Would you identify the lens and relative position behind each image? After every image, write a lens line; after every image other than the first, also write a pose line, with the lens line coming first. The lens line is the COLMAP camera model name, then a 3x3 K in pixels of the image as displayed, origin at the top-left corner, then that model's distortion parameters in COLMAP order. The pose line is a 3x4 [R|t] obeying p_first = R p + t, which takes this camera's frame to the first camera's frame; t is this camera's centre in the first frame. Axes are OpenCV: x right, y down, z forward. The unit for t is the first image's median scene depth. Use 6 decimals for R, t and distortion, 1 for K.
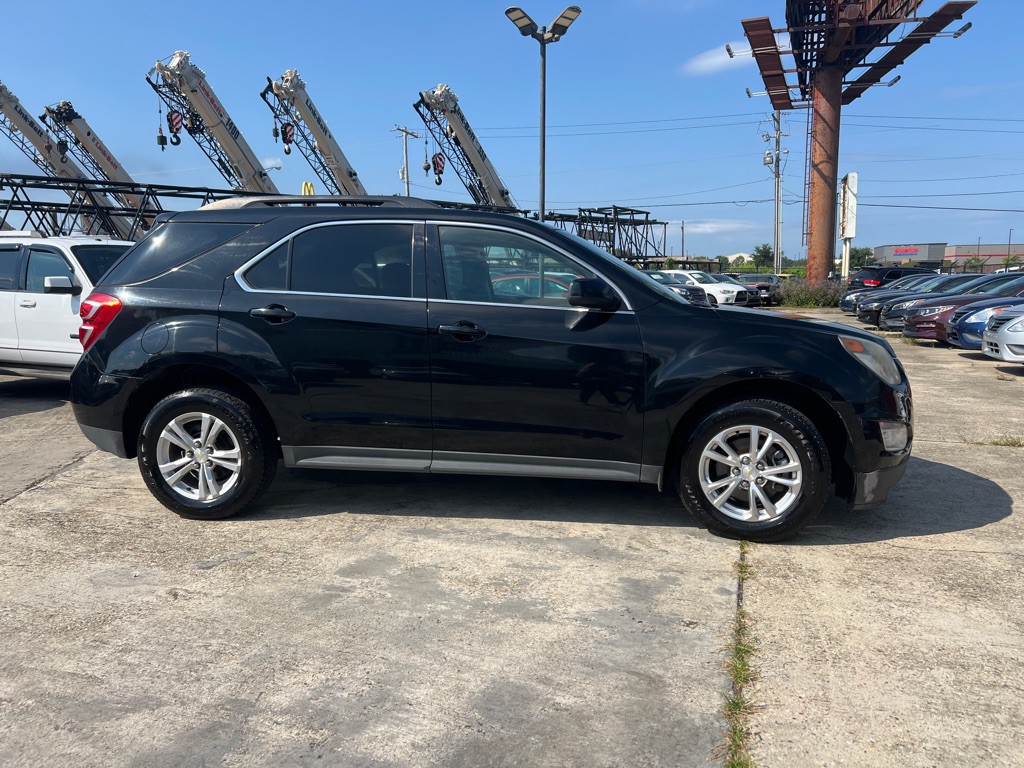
lens RADIAL K [[774.2, 0, 517.2], [0, 774.2, 387.1], [0, 0, 1]] dist [0.044812, -0.047713]
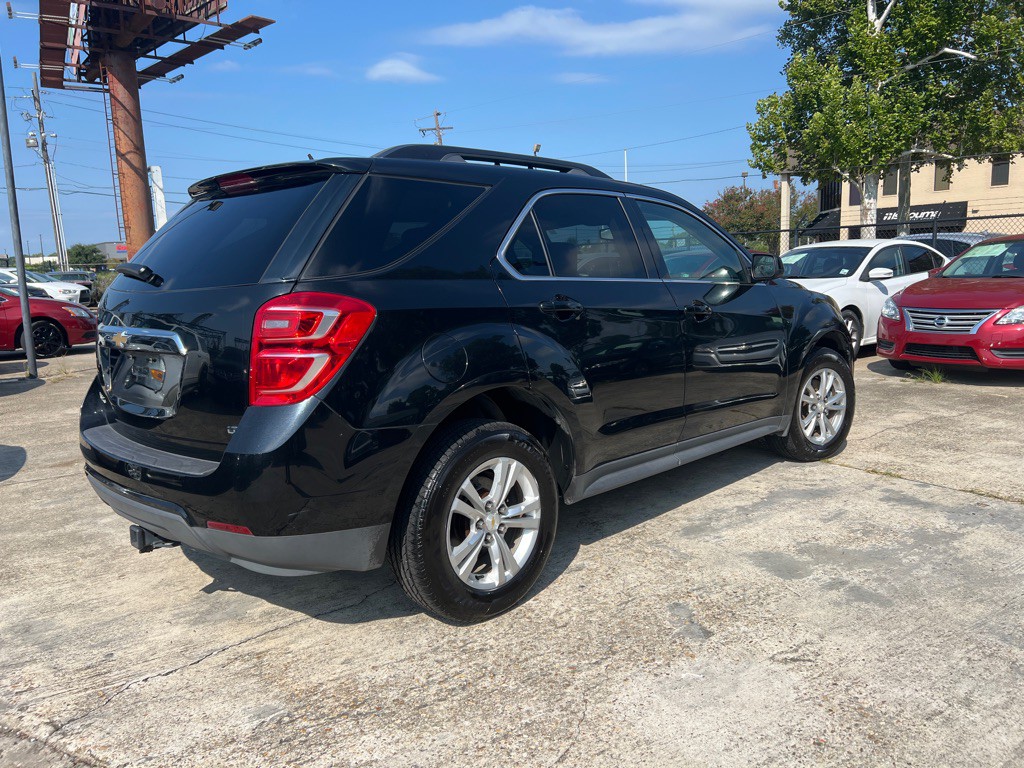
lens RADIAL K [[774.2, 0, 517.7], [0, 774.2, 375.5], [0, 0, 1]] dist [0.044812, -0.047713]
pose [[0.594727, -0.130334, 0.793292, -0.137349], [0.139028, 0.988577, 0.058190, -0.011313], [-0.791815, 0.075682, 0.606054, 0.084315]]
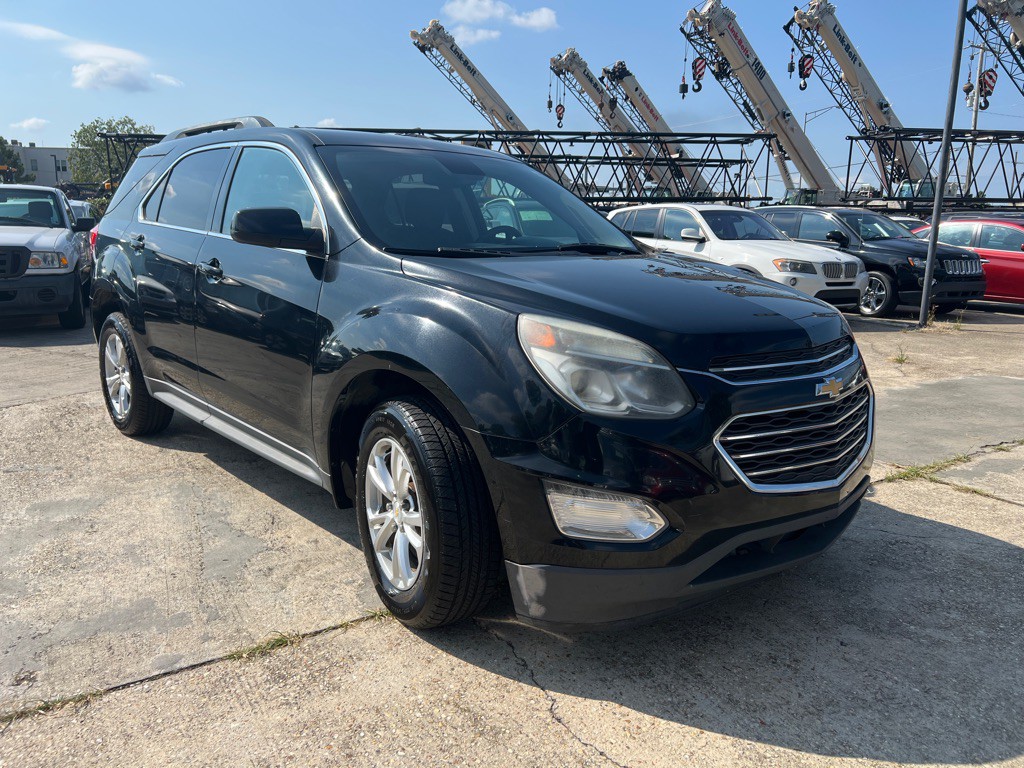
lens RADIAL K [[774.2, 0, 513.0], [0, 774.2, 383.2], [0, 0, 1]] dist [0.044812, -0.047713]
pose [[0.757659, 0.144647, -0.636420, 0.105821], [-0.106026, 0.989457, 0.098661, -0.010024], [0.643981, -0.007275, 0.765007, 0.077336]]
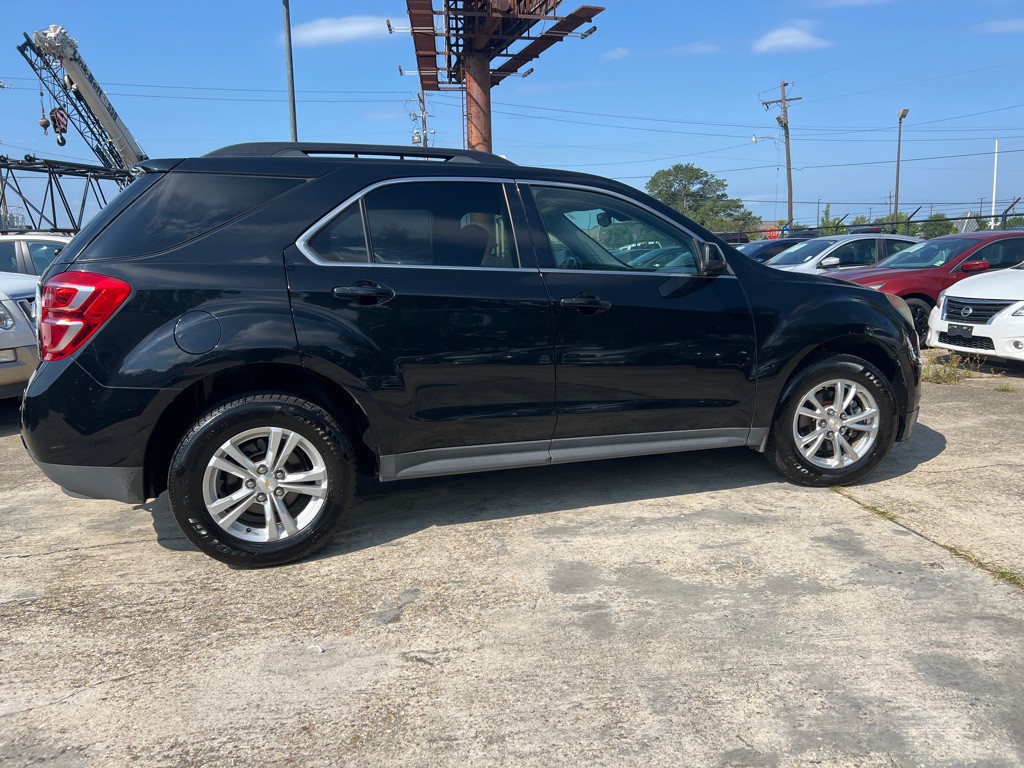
lens RADIAL K [[774.2, 0, 515.2], [0, 774.2, 382.5], [0, 0, 1]] dist [0.044812, -0.047713]
pose [[0.890878, -0.087560, 0.445723, -0.078042], [0.077495, 0.996158, 0.040798, -0.003342], [-0.447583, -0.001805, 0.894241, 0.032081]]
